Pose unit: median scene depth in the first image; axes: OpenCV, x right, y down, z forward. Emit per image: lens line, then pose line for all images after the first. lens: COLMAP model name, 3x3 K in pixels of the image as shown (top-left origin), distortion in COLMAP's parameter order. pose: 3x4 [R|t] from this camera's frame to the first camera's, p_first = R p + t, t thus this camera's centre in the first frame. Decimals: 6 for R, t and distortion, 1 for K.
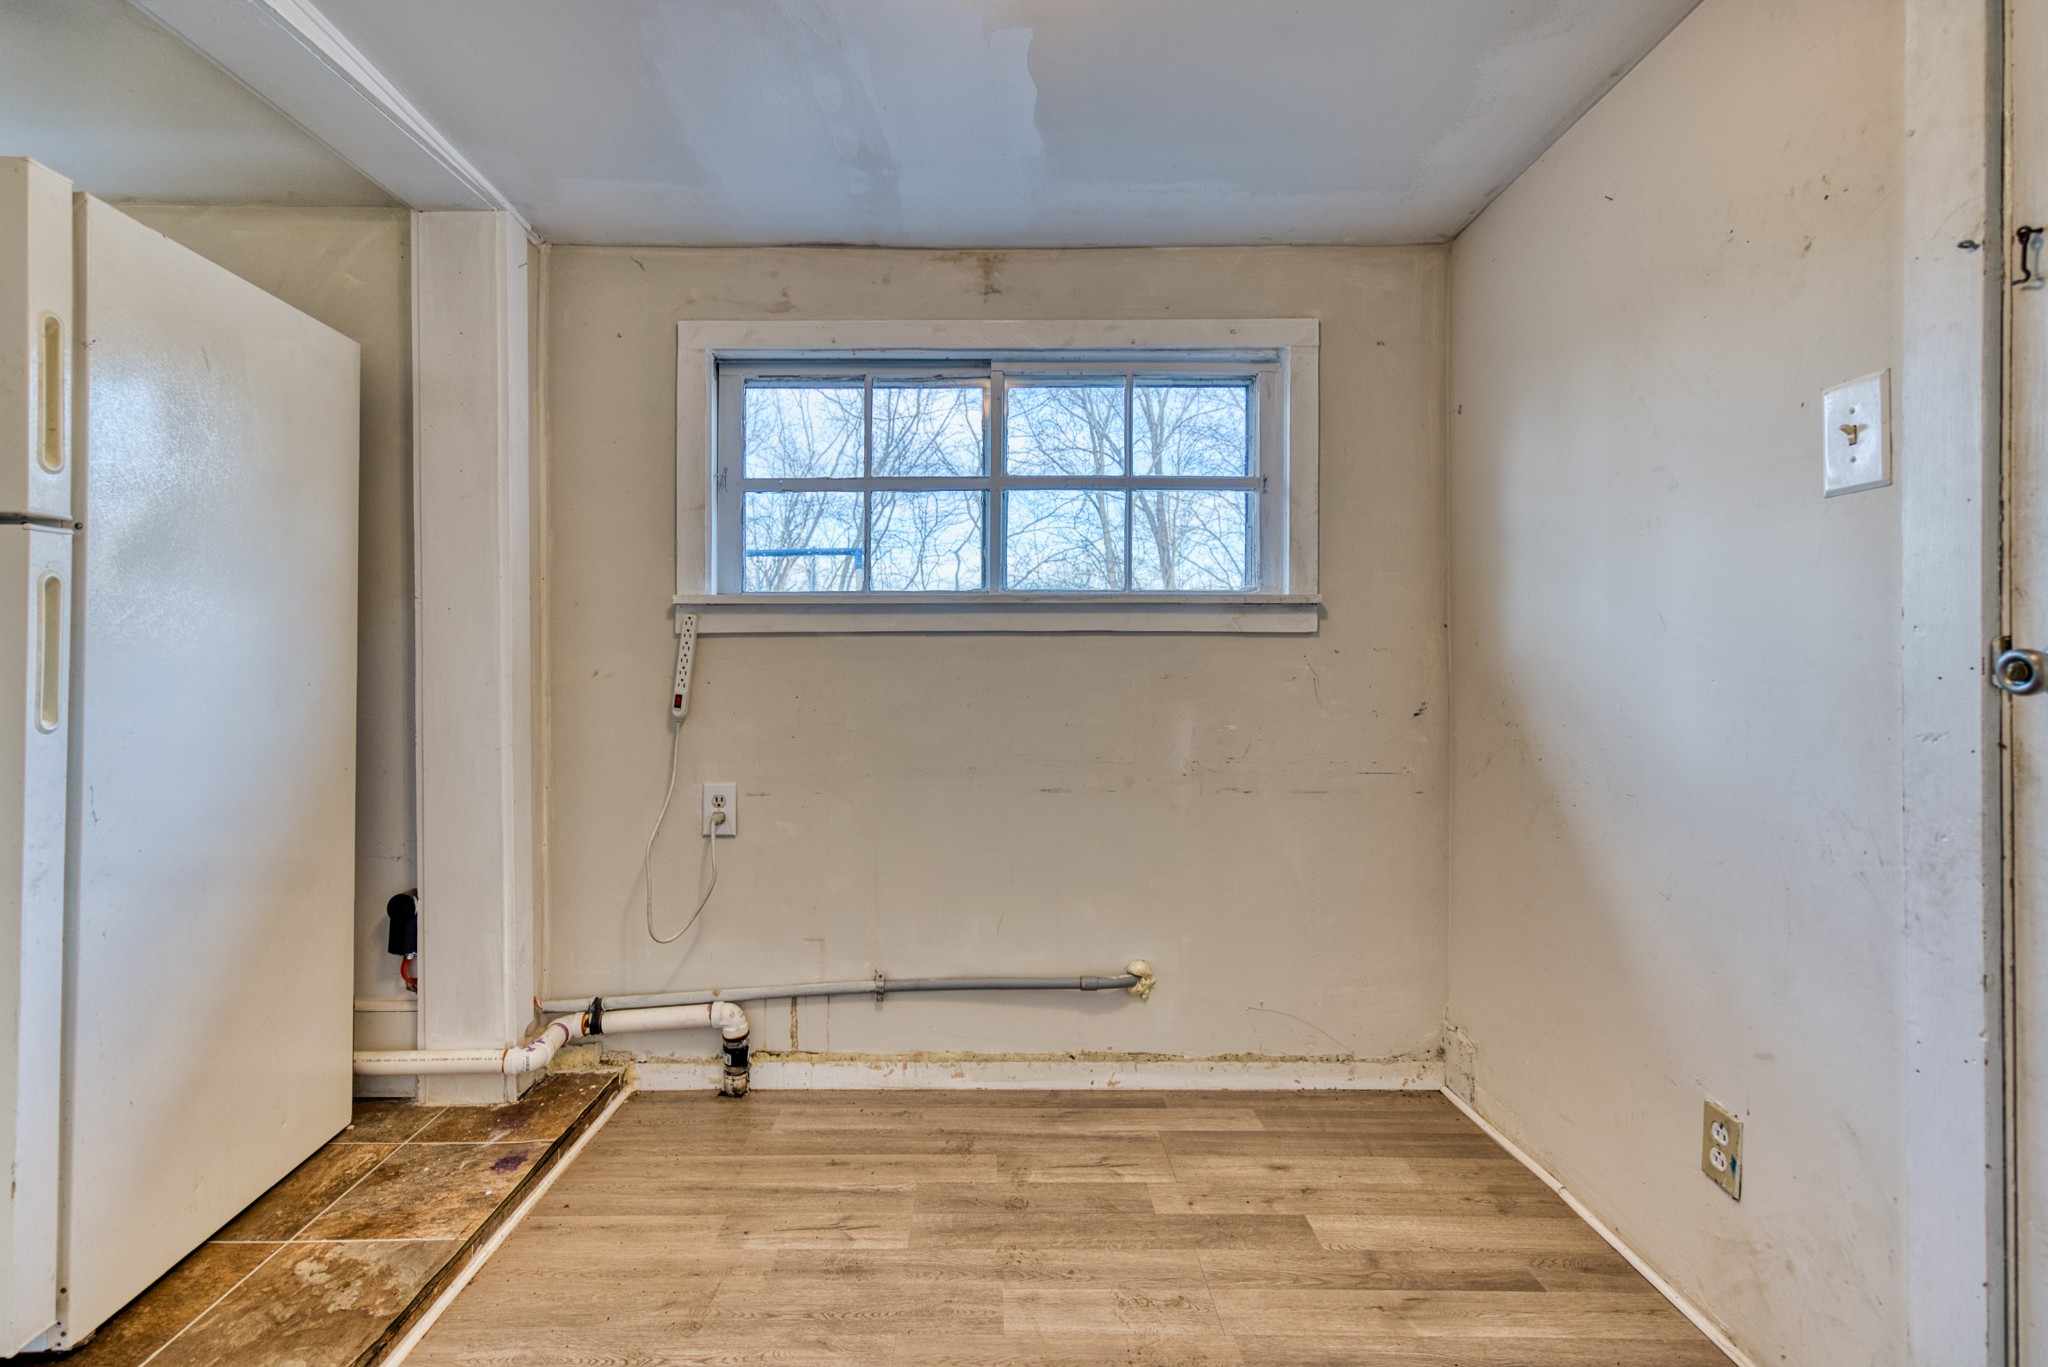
lens RADIAL K [[940.7, 0, 976.1], [0, 940.7, 644.7], [0, 0, 1]] dist [-0.001399, 0.007086]
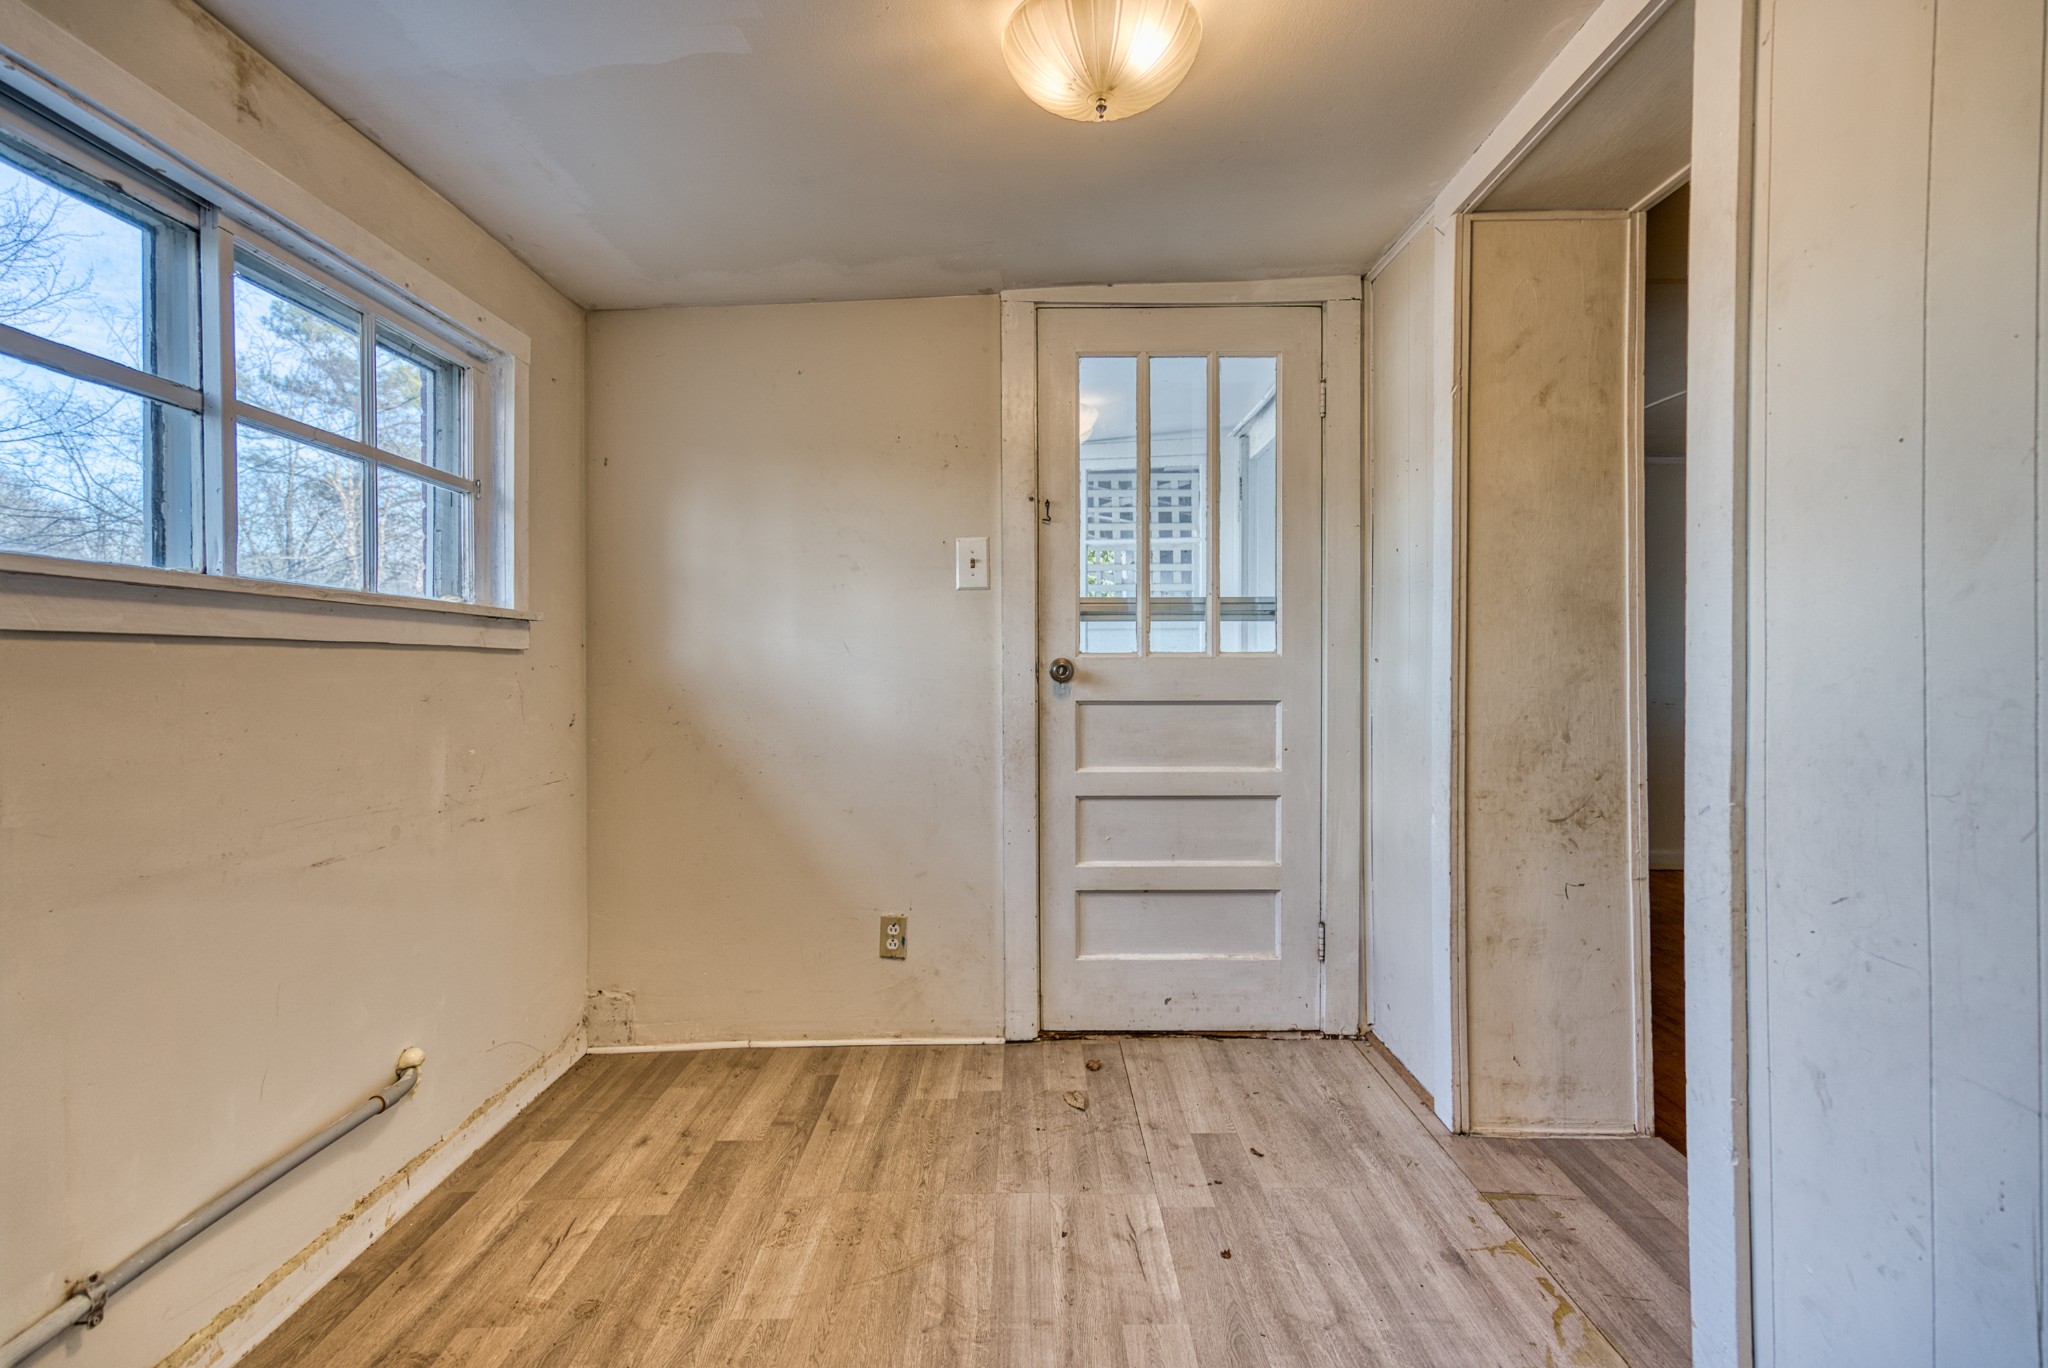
lens RADIAL K [[940.7, 0, 1015.7], [0, 940.7, 671.7], [0, 0, 1]] dist [-0.001399, 0.007086]
pose [[-0.005223, -0.003246, 0.999981, -0.754394], [0.002962, 0.999990, 0.003262, 0.010716], [-0.999982, 0.002979, -0.005213, 0.565273]]
